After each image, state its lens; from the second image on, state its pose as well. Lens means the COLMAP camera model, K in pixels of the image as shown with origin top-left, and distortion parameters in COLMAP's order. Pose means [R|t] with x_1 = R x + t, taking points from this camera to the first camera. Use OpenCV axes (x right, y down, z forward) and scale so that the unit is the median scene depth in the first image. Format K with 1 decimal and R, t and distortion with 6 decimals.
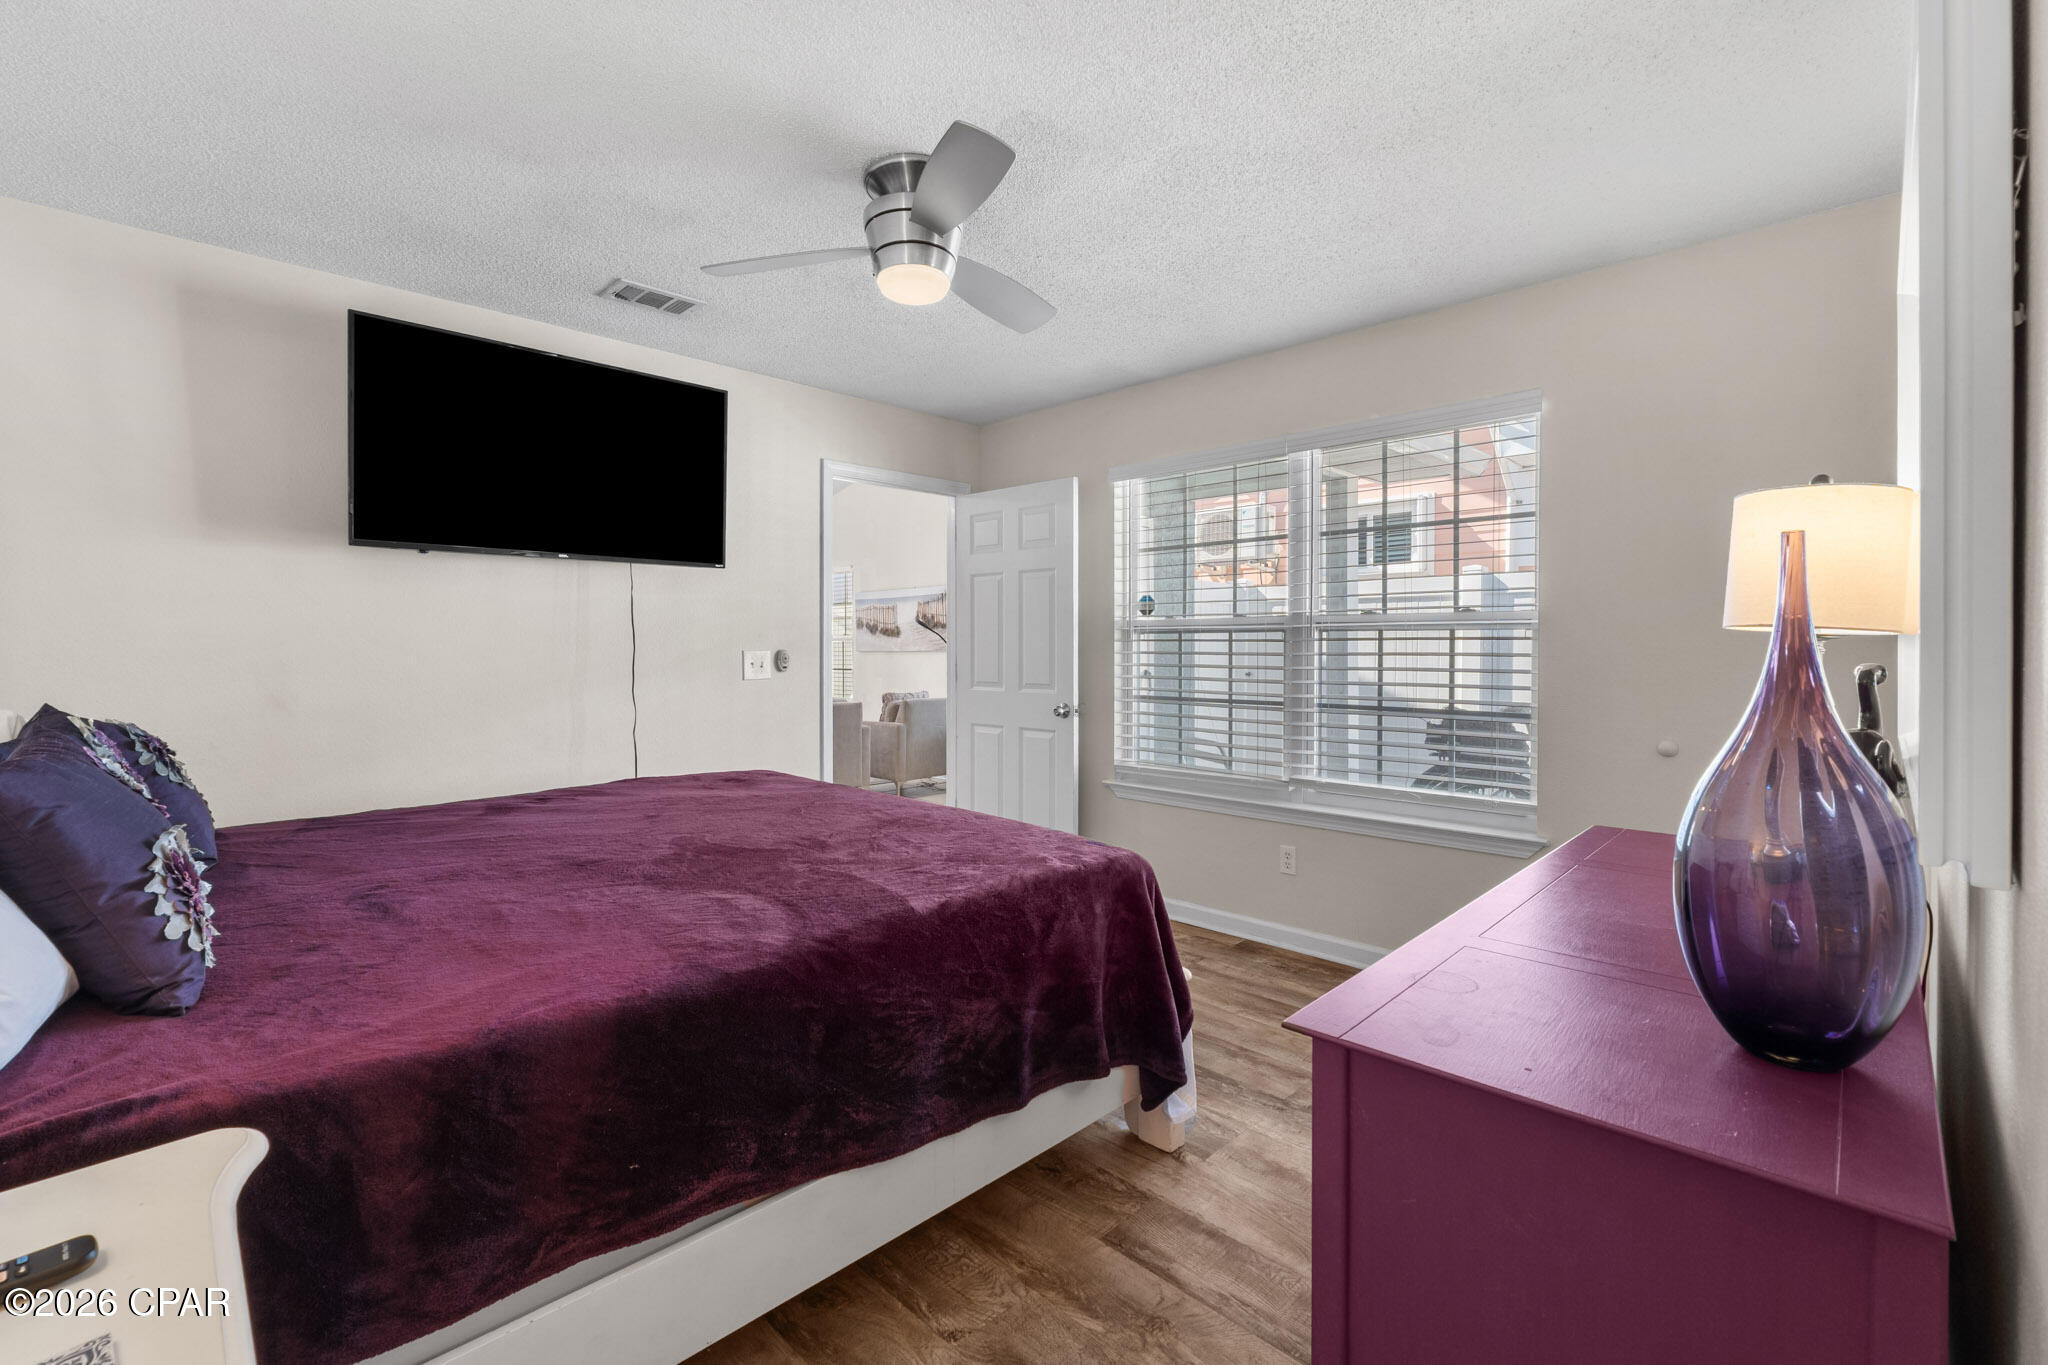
lens RADIAL K [[879.1, 0, 1019.8], [0, 879.1, 646.1], [0, 0, 1]] dist [0.000043, 0.000013]
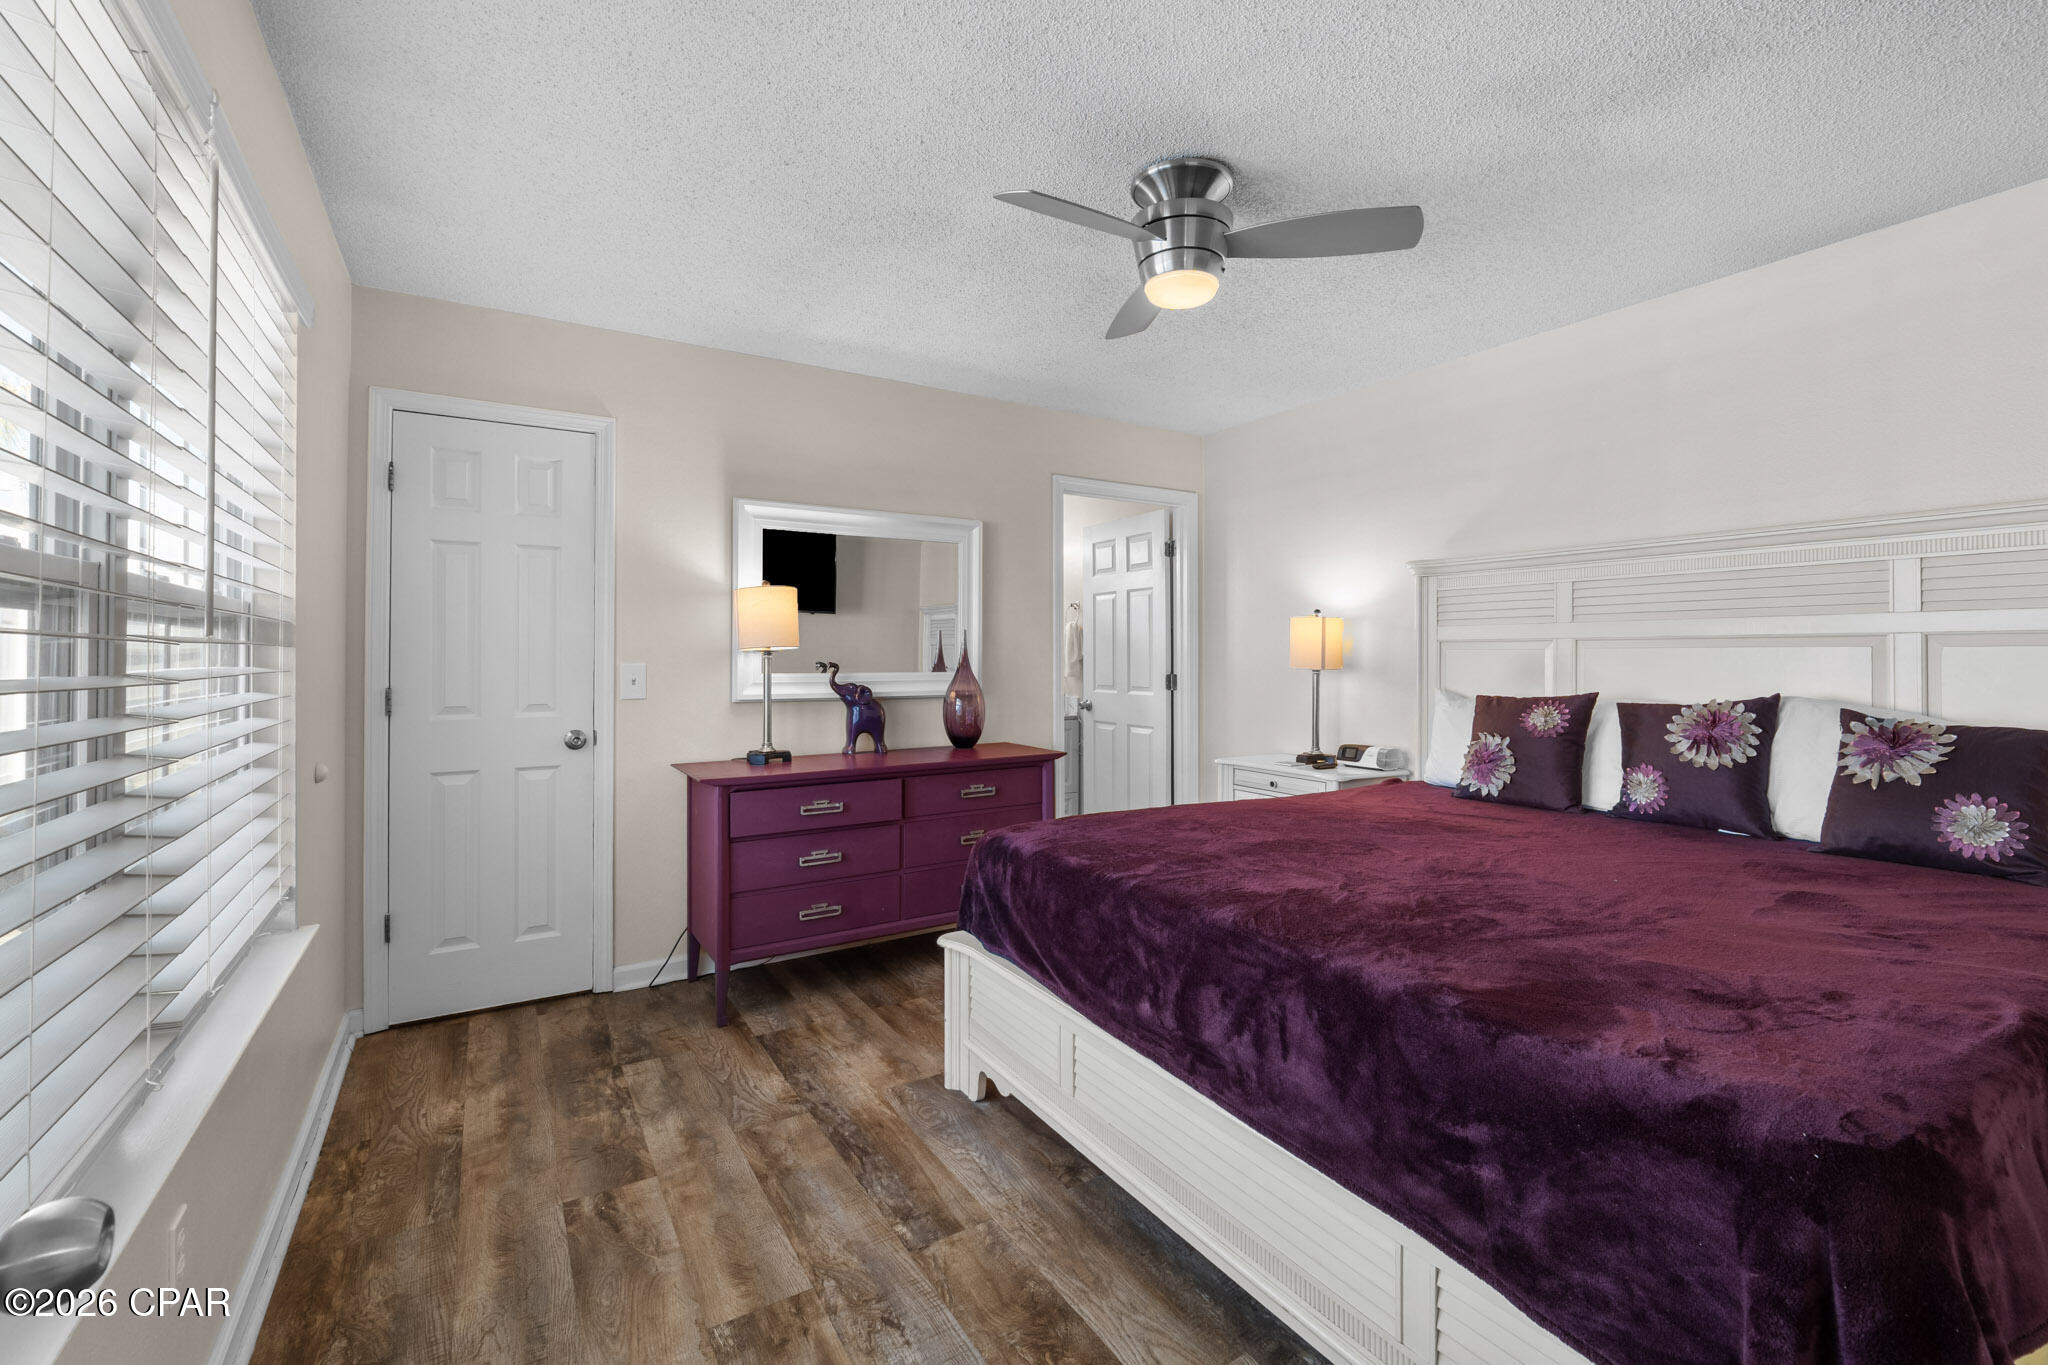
lens RADIAL K [[879.1, 0, 1019.8], [0, 879.1, 646.1], [0, 0, 1]] dist [0.000043, 0.000013]
pose [[-0.968881, 0.000699, 0.247528, -0.157344], [-0.001158, 0.999972, -0.007356, -0.005214], [-0.247526, -0.007413, -0.968853, 1.695338]]
